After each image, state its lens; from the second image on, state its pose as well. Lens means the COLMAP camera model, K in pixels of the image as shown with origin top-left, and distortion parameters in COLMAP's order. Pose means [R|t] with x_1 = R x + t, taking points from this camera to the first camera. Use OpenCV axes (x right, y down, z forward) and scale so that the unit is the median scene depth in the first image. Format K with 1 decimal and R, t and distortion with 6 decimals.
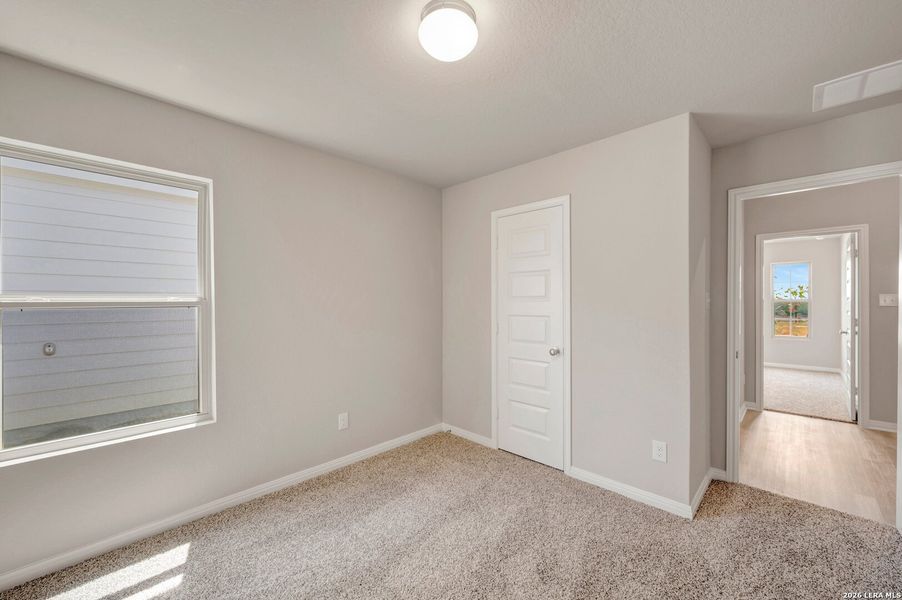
lens RADIAL K [[356.4, 0, 460.0], [0, 356.4, 301.7], [0, 0, 1]] dist [-0.000654, -0.000548]
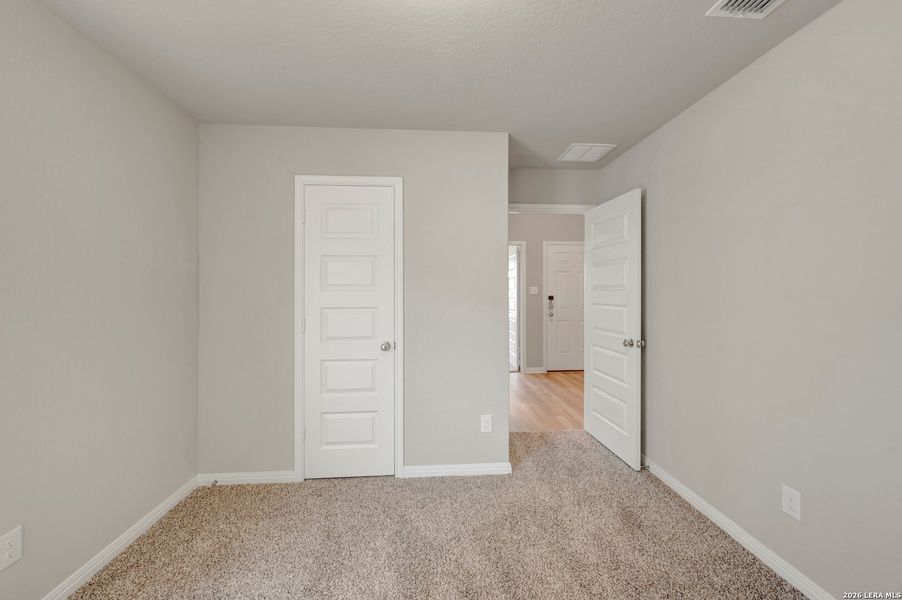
lens RADIAL K [[356.4, 0, 449.5], [0, 356.4, 289.3], [0, 0, 1]] dist [-0.000654, -0.000548]
pose [[0.672004, 0.004177, 0.740536, -0.286809], [0.002153, 0.999969, -0.007593, 0.001649], [-0.740544, 0.006697, 0.671974, 0.261247]]
